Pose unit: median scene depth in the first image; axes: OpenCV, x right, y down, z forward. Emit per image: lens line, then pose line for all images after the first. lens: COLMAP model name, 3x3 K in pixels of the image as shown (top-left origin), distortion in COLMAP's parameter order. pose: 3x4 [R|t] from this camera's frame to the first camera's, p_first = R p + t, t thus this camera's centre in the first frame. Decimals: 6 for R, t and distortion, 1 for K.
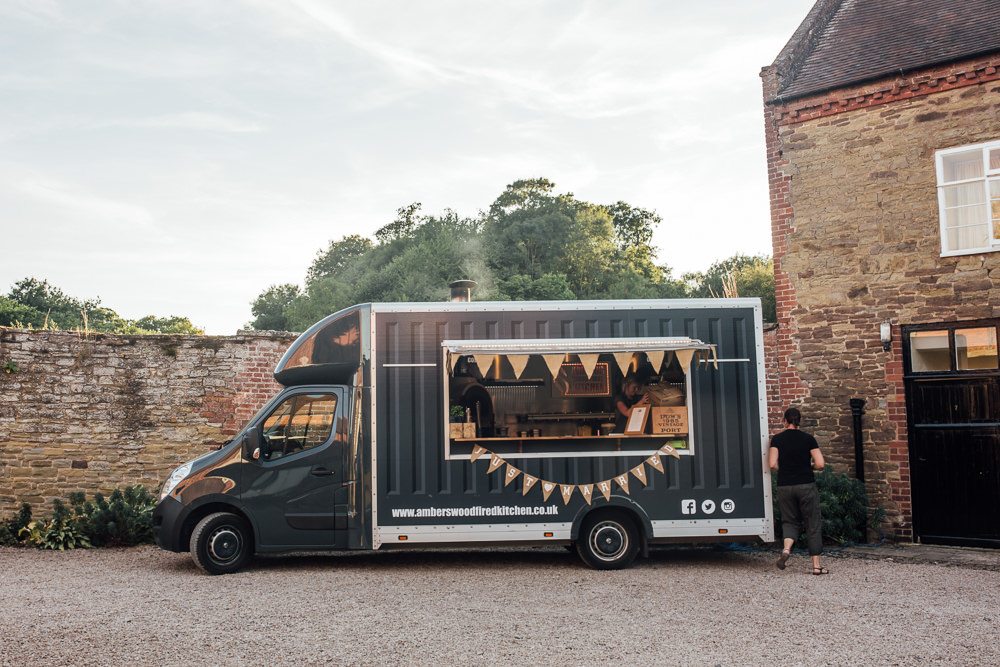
lens RADIAL K [[1046.1, 0, 437.9], [0, 1046.1, 297.6], [0, 0, 1]] dist [-0.033144, 0.000000]
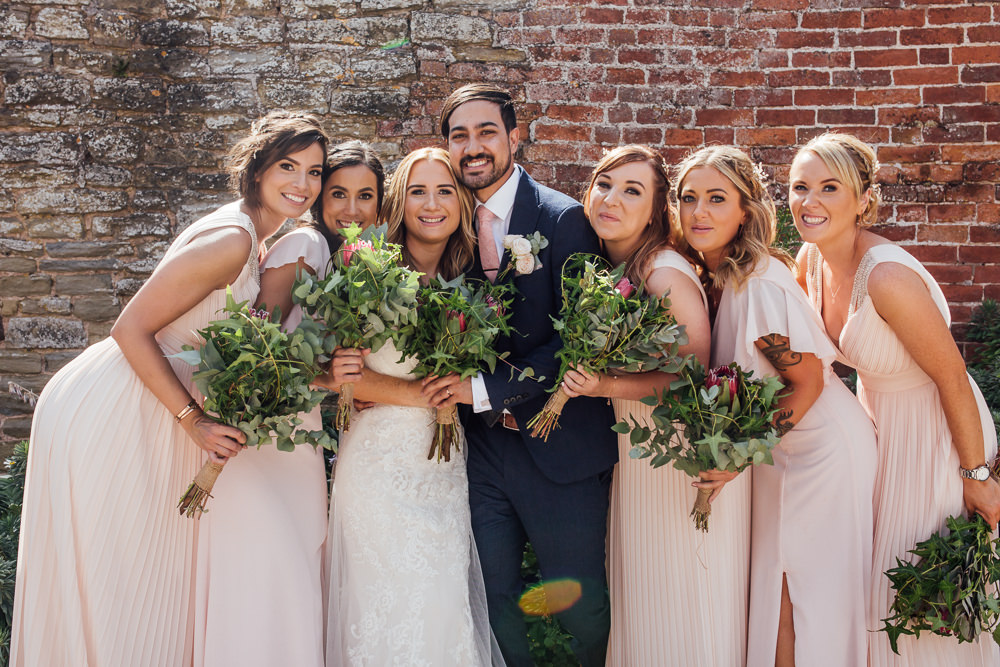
lens RADIAL K [[1046.1, 0, 497.9], [0, 1046.1, 331.5], [0, 0, 1]] dist [-0.033144, 0.000000]
pose [[0.983710, 0.004358, -0.179708, -0.159155], [0.022135, 0.989162, 0.145151, 0.124058], [0.178393, -0.146765, 0.972952, 0.755552]]
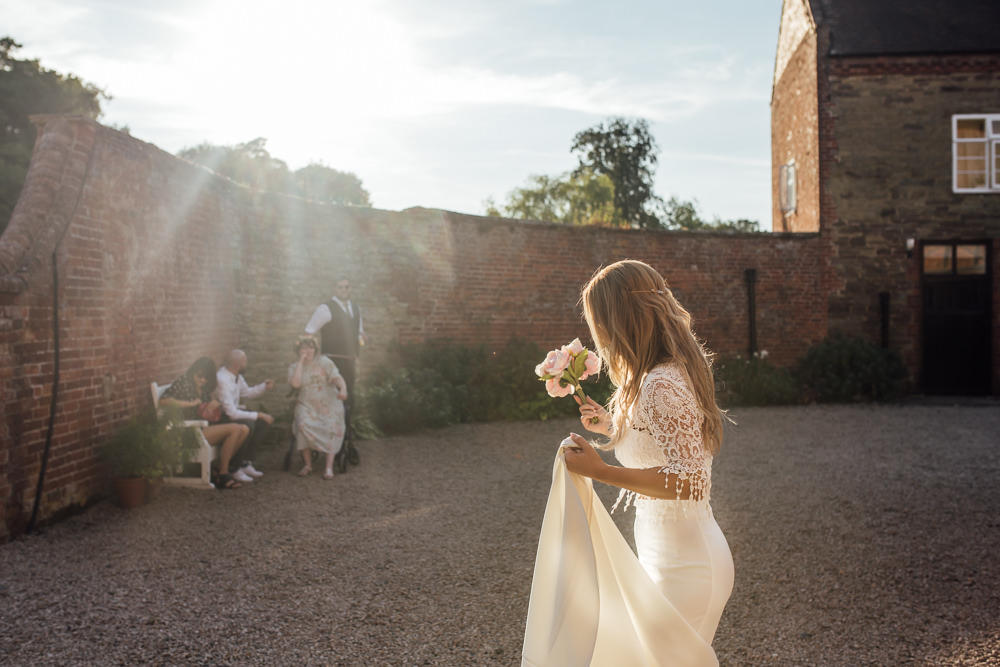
lens RADIAL K [[1046.1, 0, 495.7], [0, 1046.1, 325.8], [0, 0, 1]] dist [-0.033144, 0.000000]
pose [[0.811484, 0.002320, 0.584370, -0.724893], [-0.078830, 0.991287, 0.105531, 0.034443], [-0.579033, -0.131703, 0.804596, 0.180527]]
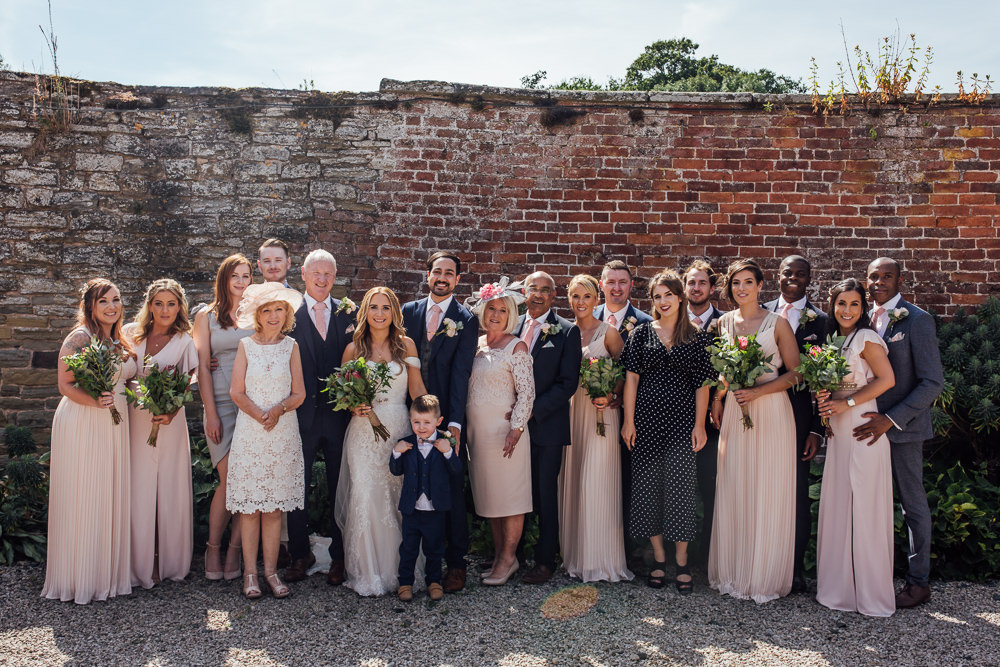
lens RADIAL K [[1046.1, 0, 476.4], [0, 1046.1, 309.1], [0, 0, 1]] dist [-0.033144, 0.000000]
pose [[0.997322, 0.016920, -0.071158, -0.119804], [-0.007985, 0.992247, 0.124026, 0.077904], [0.072705, -0.123125, 0.989724, 0.552608]]
